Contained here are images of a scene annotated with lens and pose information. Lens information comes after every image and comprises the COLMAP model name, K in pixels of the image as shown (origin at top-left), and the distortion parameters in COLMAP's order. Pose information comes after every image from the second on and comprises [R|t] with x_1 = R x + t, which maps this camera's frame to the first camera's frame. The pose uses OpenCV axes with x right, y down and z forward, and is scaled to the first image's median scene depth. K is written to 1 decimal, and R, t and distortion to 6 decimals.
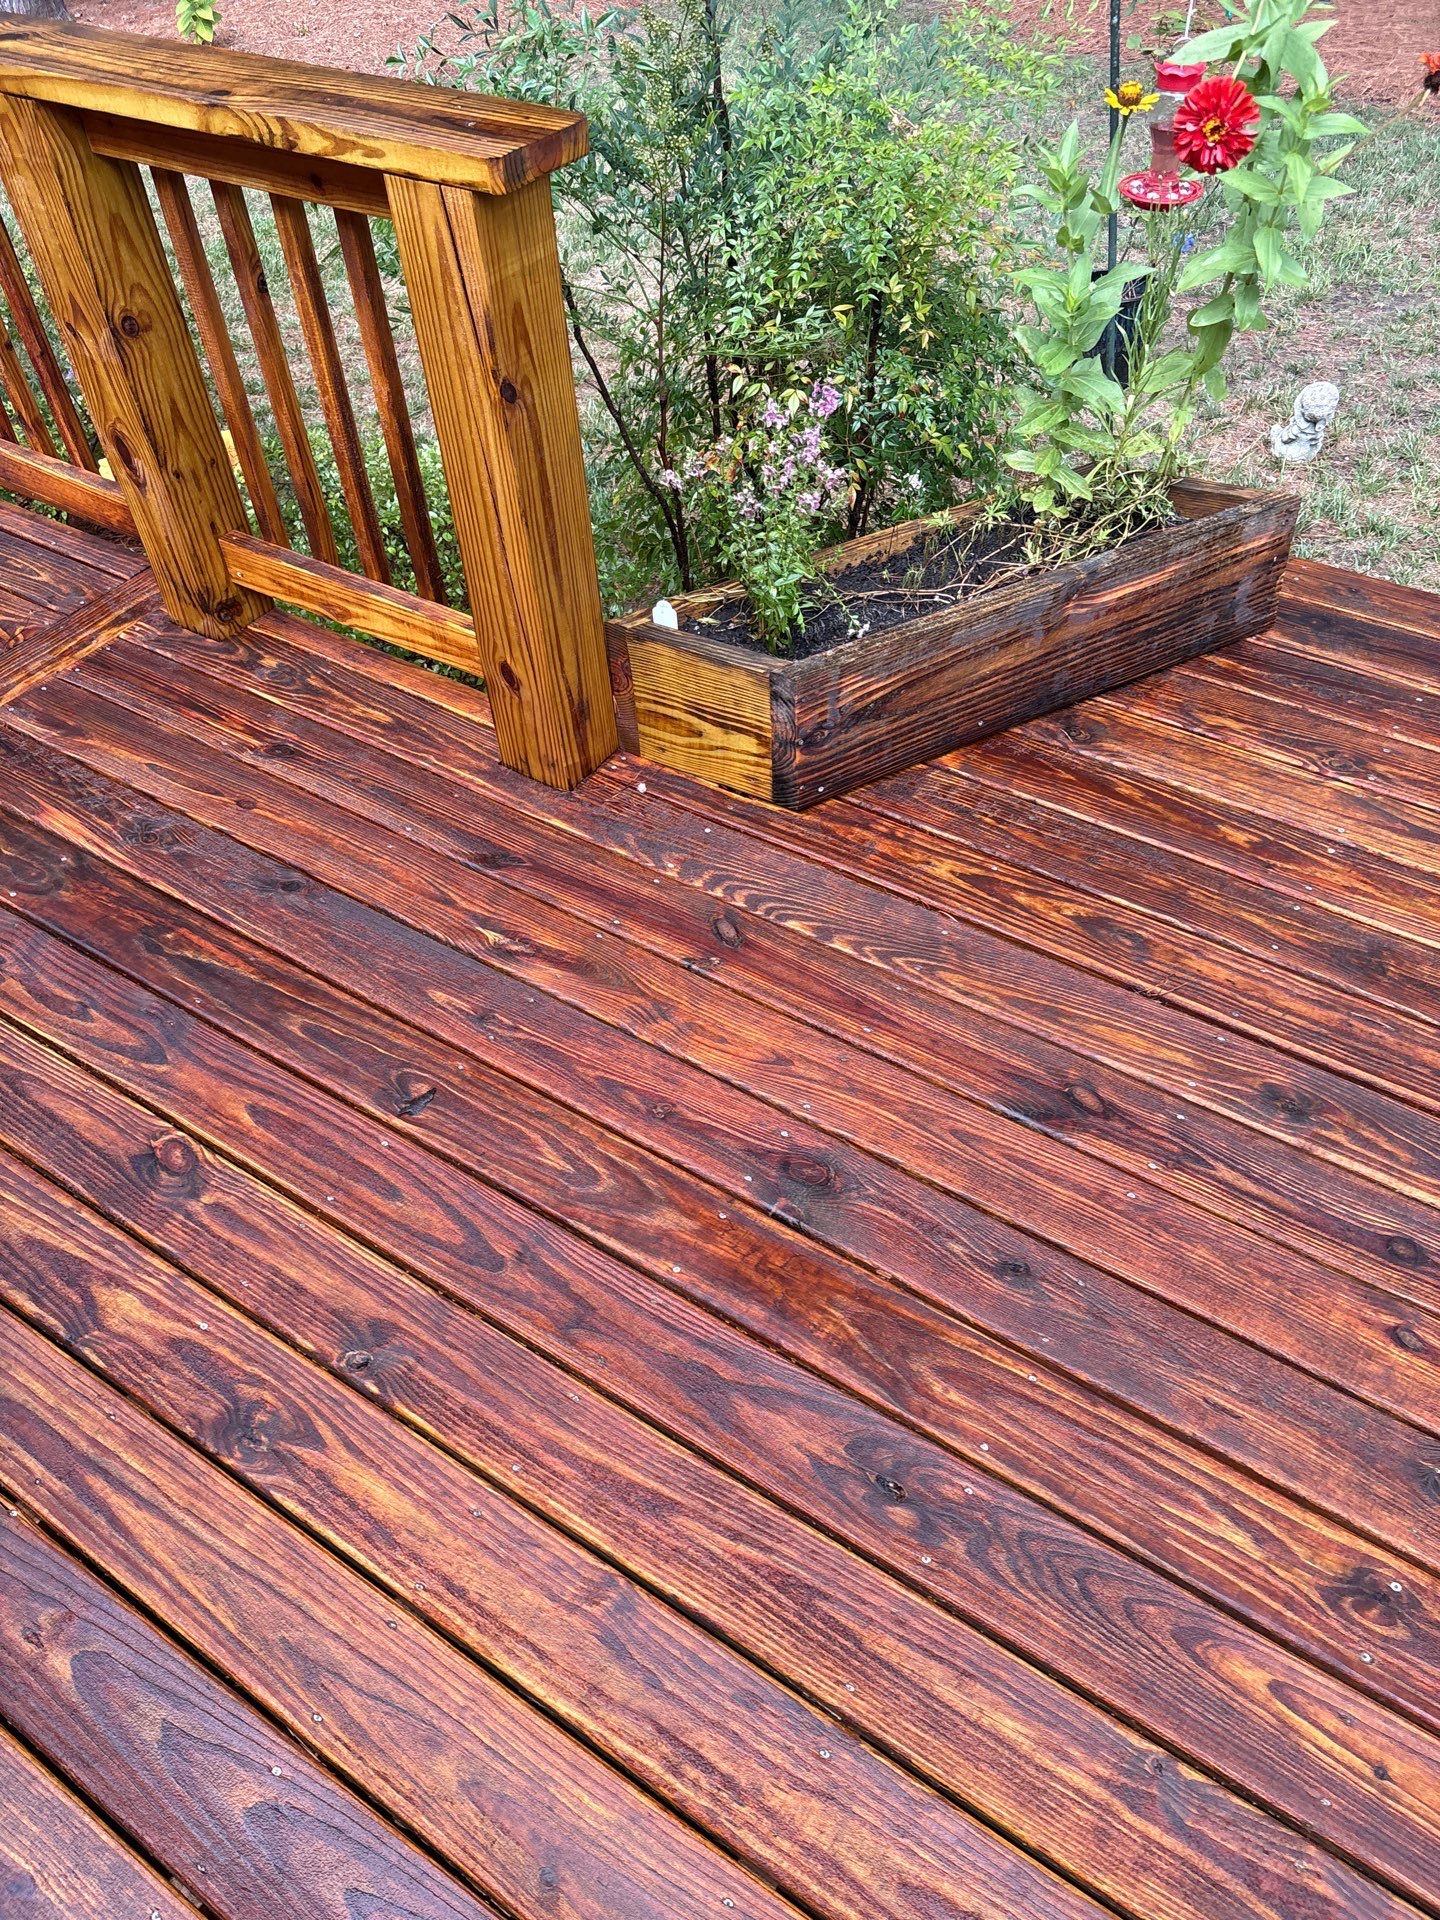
lens RADIAL K [[1356.4, 0, 696.4], [0, 1356.4, 960.8], [0, 0, 1]] dist [0.051362, -0.056743]
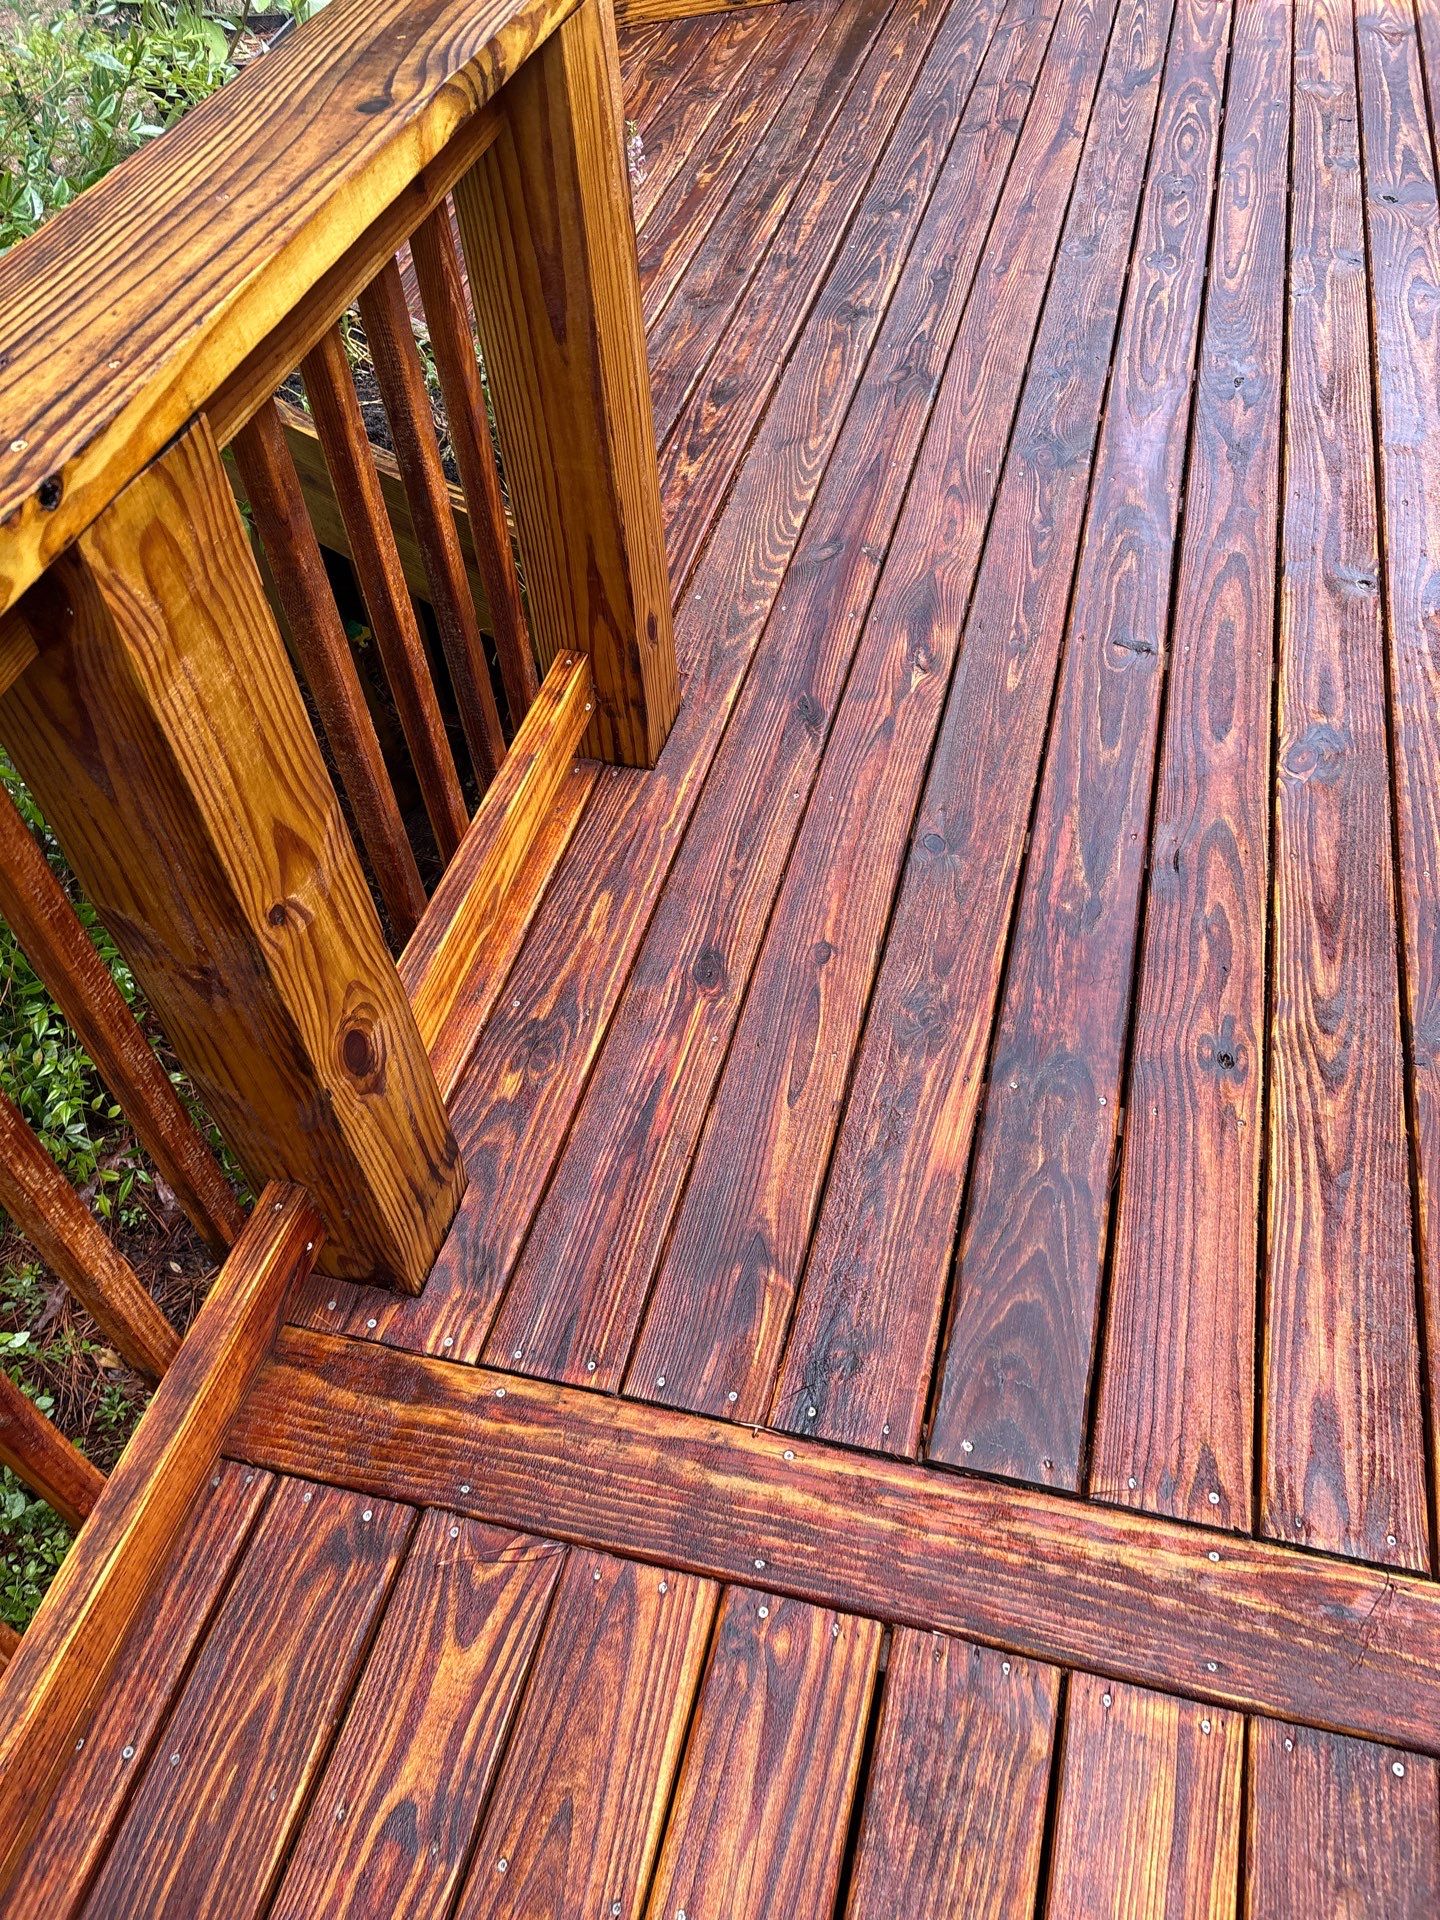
lens RADIAL K [[1356.4, 0, 696.4], [0, 1356.4, 960.8], [0, 0, 1]] dist [0.051362, -0.056743]
pose [[-0.305023, -0.703731, 0.641657, -1.179590], [0.742502, 0.246186, 0.622963, -0.941124], [-0.596366, 0.666450, 0.447429, 1.060677]]
